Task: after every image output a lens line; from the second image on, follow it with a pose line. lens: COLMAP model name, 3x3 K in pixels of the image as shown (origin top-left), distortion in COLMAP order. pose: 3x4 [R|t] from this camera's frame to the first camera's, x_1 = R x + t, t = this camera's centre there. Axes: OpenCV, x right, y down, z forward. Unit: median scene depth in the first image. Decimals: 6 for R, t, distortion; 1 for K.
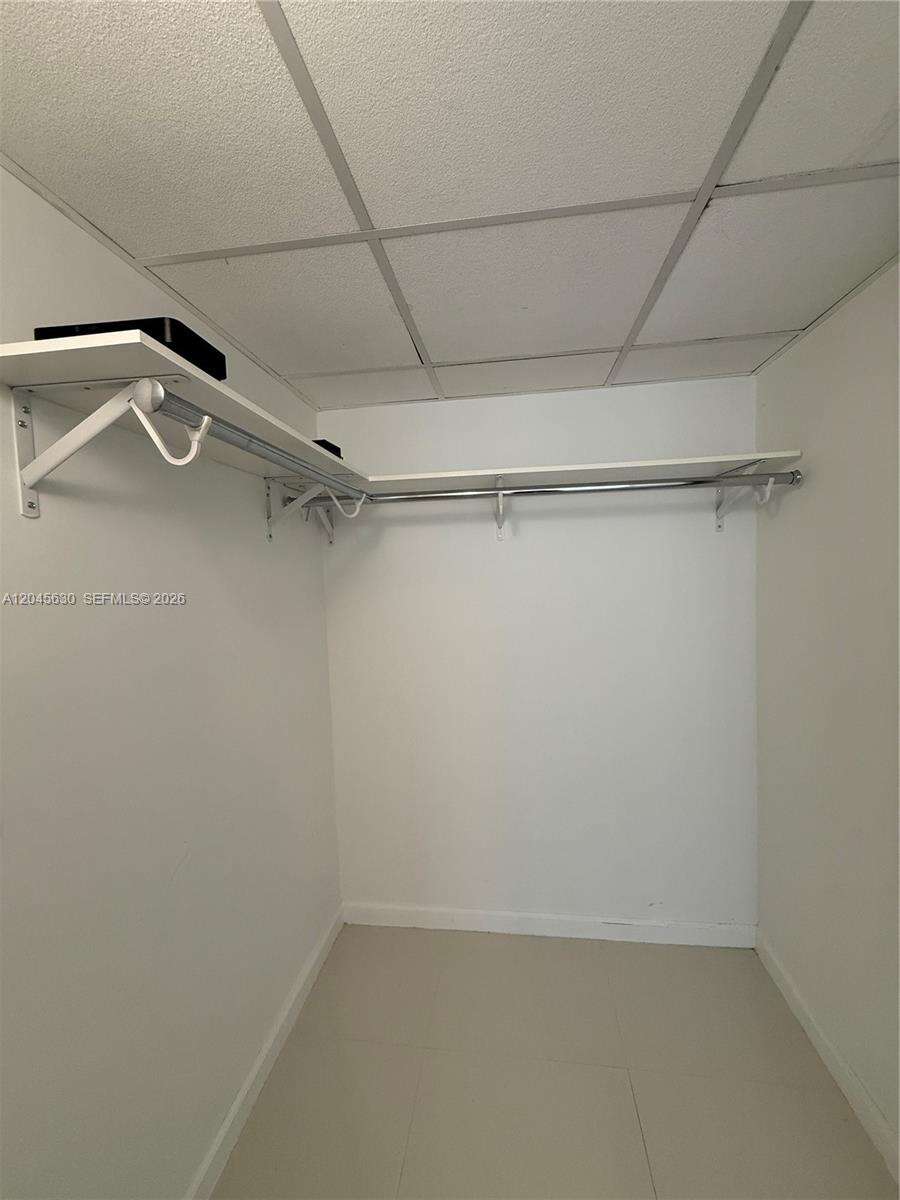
lens RADIAL K [[479.3, 0, 451.7], [0, 479.3, 599.9], [0, 0, 1]] dist [-0.005083, 0.001574]
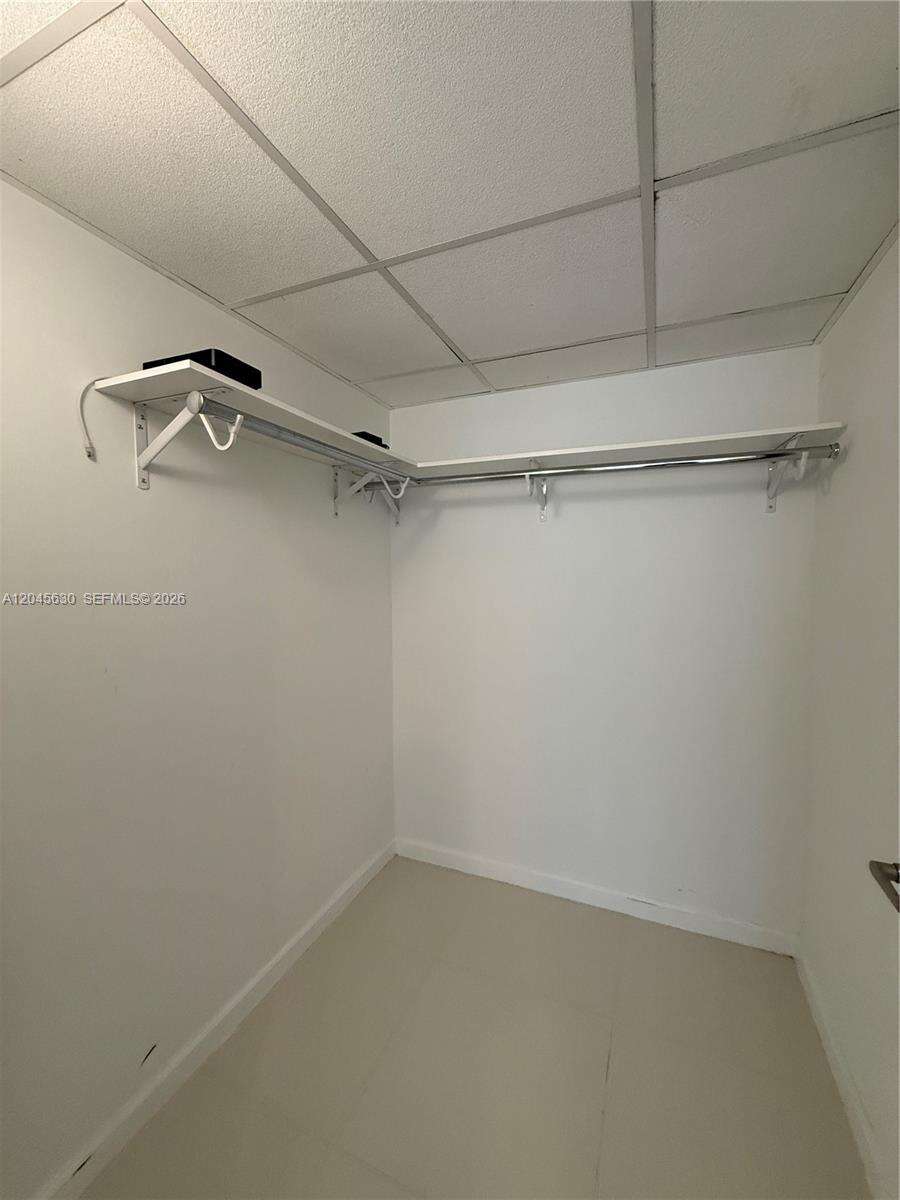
lens RADIAL K [[479.3, 0, 451.6], [0, 479.3, 600.1], [0, 0, 1]] dist [-0.005083, 0.001574]
pose [[0.963045, 0.048180, -0.264997, 0.255639], [-0.046583, 0.998839, 0.012311, 0.061873], [0.265282, 0.000489, 0.964171, -0.107280]]
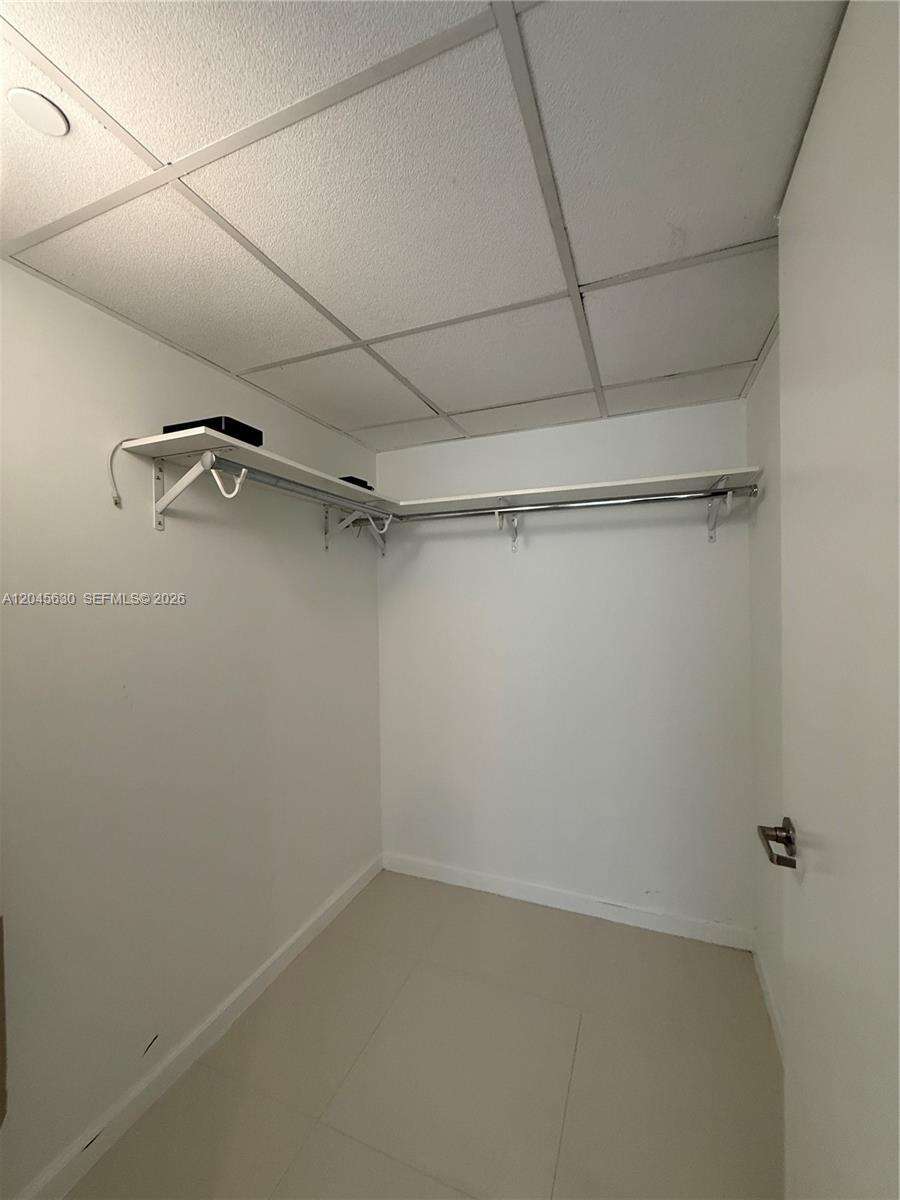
lens RADIAL K [[479.3, 0, 451.6], [0, 479.3, 599.2], [0, 0, 1]] dist [-0.005083, 0.001574]
pose [[0.967234, 0.020338, -0.253070, 0.328164], [-0.033617, 0.998269, -0.048256, 0.070288], [0.251651, 0.055182, 0.966244, -0.223964]]
